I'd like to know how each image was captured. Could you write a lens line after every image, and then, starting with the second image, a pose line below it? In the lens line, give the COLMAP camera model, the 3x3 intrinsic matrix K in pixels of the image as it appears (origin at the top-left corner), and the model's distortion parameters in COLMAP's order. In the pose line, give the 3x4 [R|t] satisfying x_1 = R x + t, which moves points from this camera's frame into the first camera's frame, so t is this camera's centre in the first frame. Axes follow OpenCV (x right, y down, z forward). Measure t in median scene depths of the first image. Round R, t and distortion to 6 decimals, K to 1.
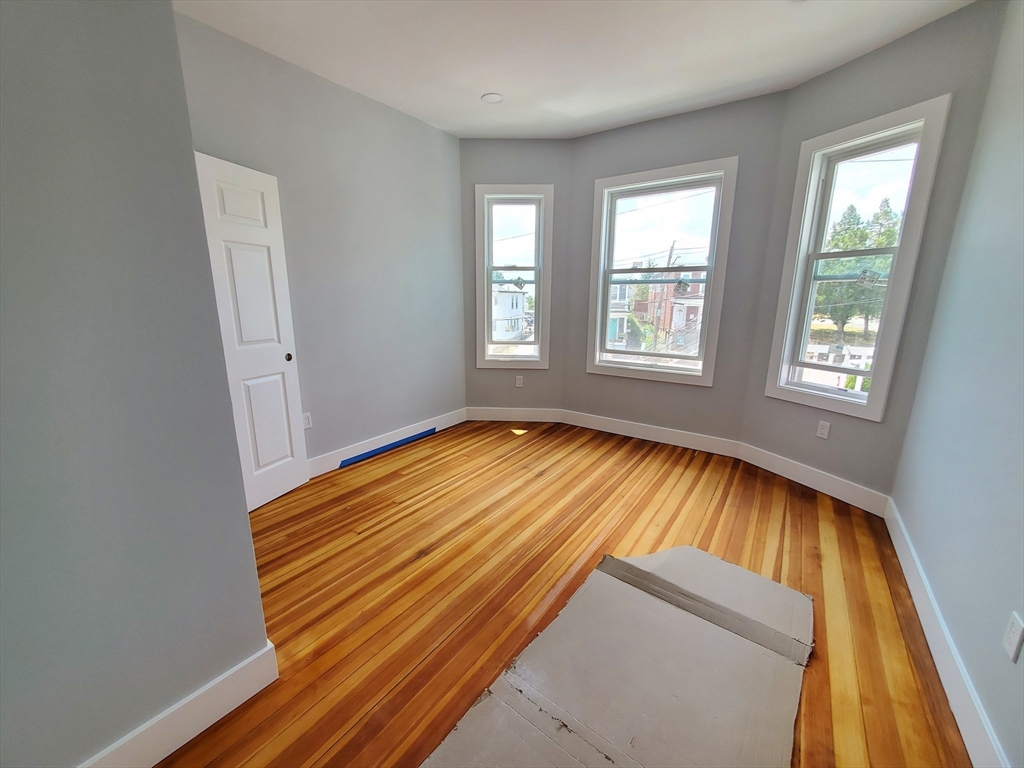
lens RADIAL K [[406.3, 0, 516.8], [0, 406.3, 383.3], [0, 0, 1]] dist [0.007833, -0.000018]
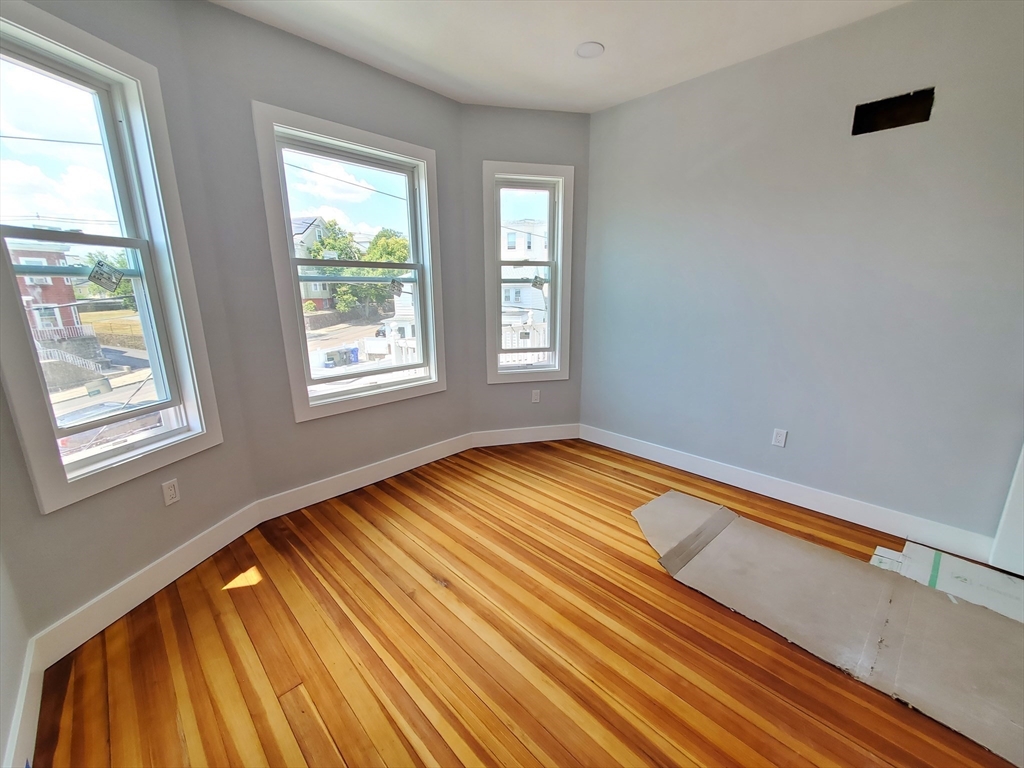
lens RADIAL K [[406.3, 0, 519.3], [0, 406.3, 381.2], [0, 0, 1]] dist [0.007833, -0.000018]
pose [[0.175364, -0.223521, 0.958794, -0.436124], [0.215857, 0.958918, 0.184070, -0.158920], [-0.960548, 0.174683, 0.216408, 0.653905]]
